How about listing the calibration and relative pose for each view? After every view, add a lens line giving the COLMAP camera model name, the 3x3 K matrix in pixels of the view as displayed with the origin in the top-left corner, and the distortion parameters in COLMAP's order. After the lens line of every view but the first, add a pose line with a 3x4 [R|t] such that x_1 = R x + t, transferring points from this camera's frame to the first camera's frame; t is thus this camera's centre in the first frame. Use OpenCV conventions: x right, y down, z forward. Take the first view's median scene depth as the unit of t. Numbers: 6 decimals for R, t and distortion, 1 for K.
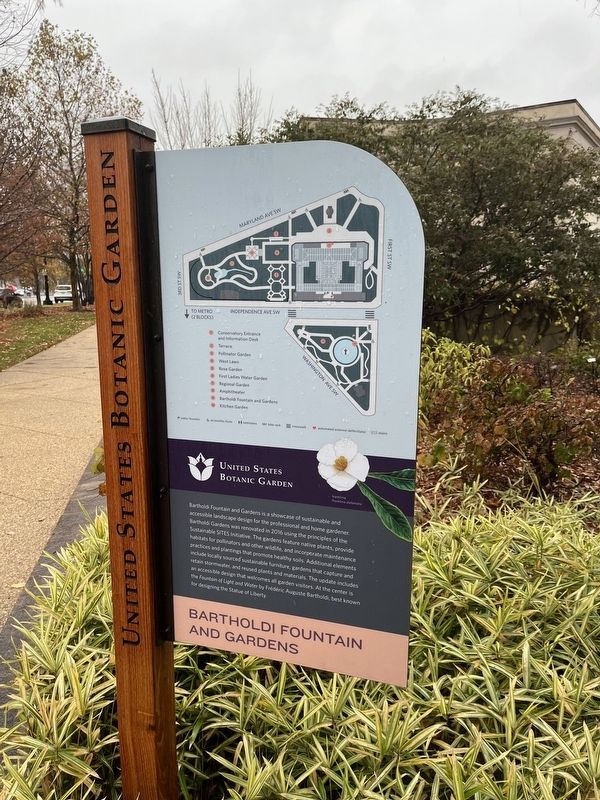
lens RADIAL K [[592.7, 0, 300.0], [0, 592.7, 400.0], [0, 0, 1]] dist [0.001958, -0.005373]
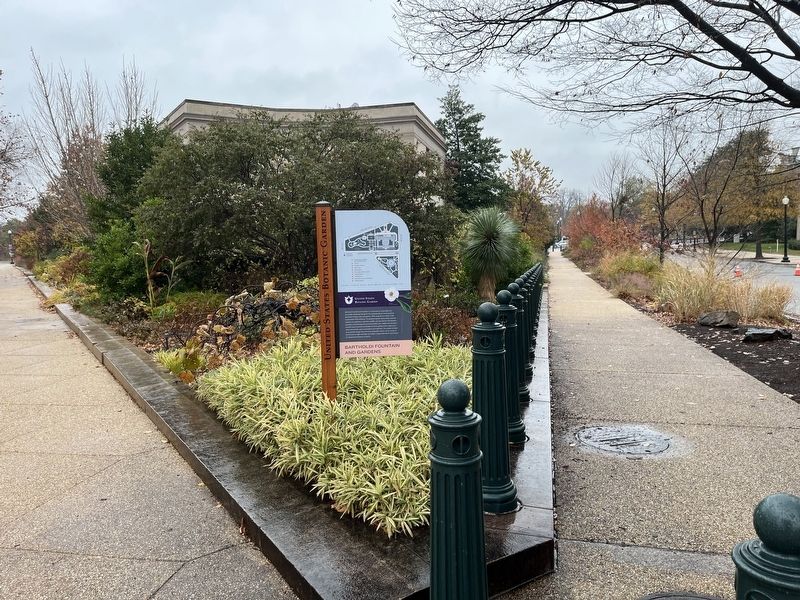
lens RADIAL K [[592.7, 0, 400.0], [0, 592.7, 300.0], [0, 0, 1]] dist [0.001958, -0.005373]
pose [[0.925708, -0.057289, 0.373875, -1.234339], [0.096164, 0.991630, -0.086153, 0.460271], [-0.365810, 0.115706, 0.923469, -2.367331]]
